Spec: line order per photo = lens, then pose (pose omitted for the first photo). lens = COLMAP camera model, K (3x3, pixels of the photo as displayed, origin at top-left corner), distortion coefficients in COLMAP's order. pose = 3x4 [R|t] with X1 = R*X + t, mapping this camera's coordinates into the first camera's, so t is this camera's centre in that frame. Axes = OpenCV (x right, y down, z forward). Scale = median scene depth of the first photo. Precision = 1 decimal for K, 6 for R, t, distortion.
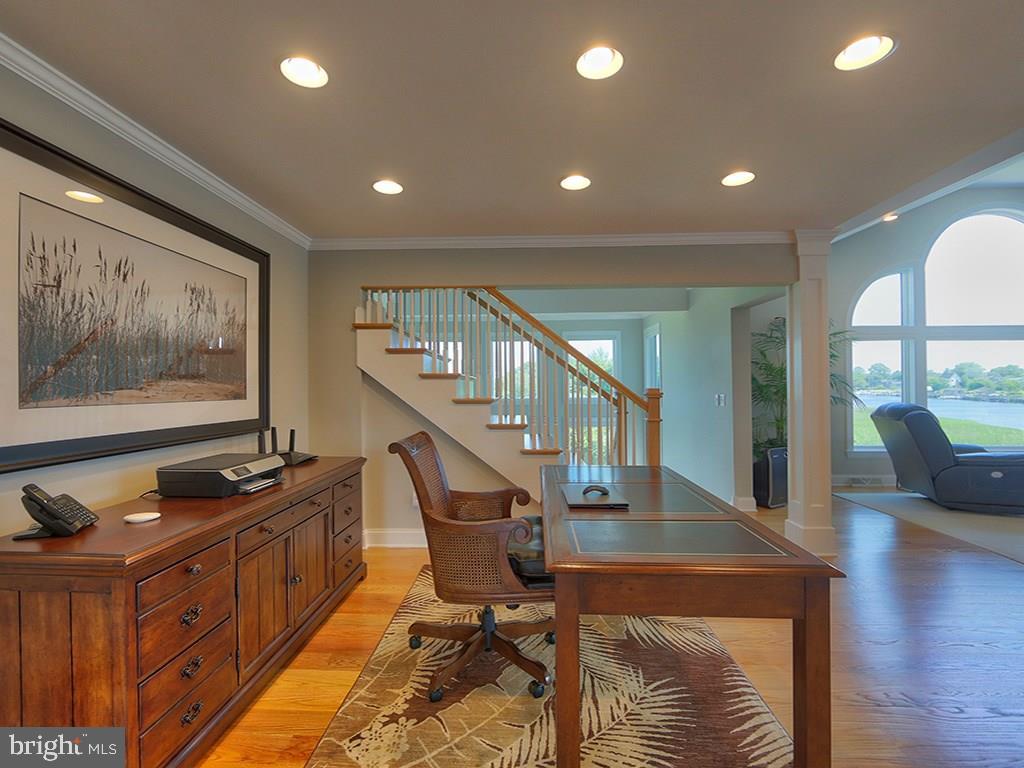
lens RADIAL K [[466.0, 0, 507.9], [0, 466.0, 379.4], [0, 0, 1]] dist [-0.010250, 0.000029]
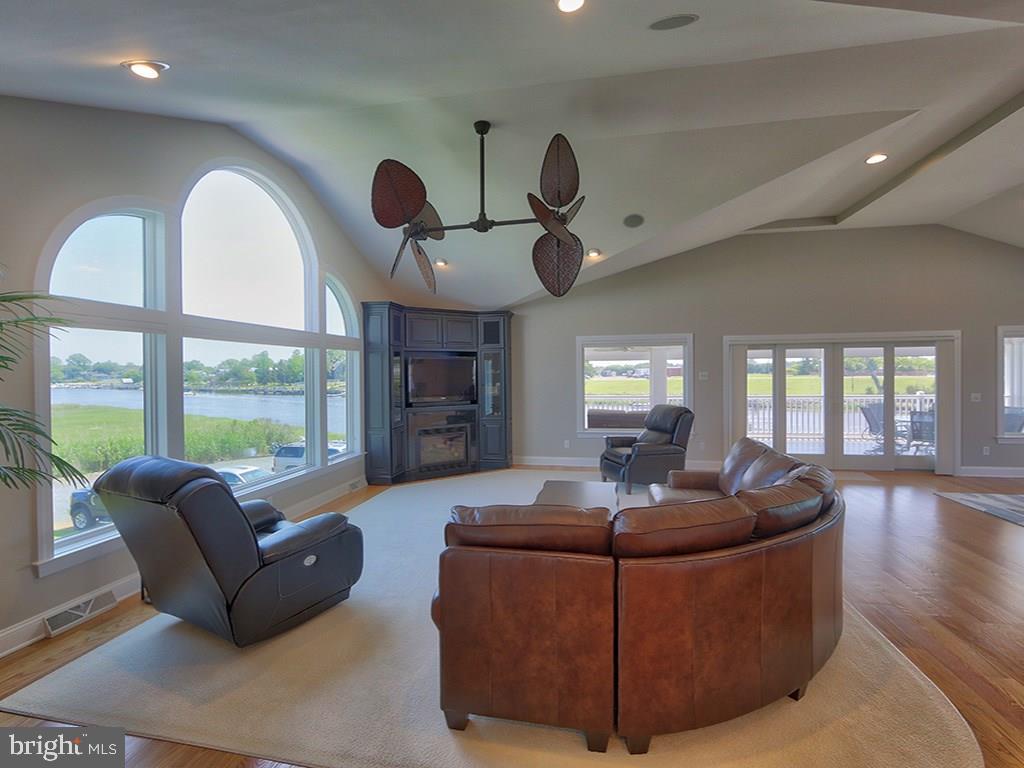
lens RADIAL K [[466.0, 0, 507.9], [0, 466.0, 379.4], [0, 0, 1]] dist [-0.010250, 0.000029]
pose [[0.144908, -0.007954, 0.989413, 0.345380], [-0.009563, 0.999910, 0.009439, -0.037027], [-0.989399, -0.010830, 0.144818, 0.469448]]
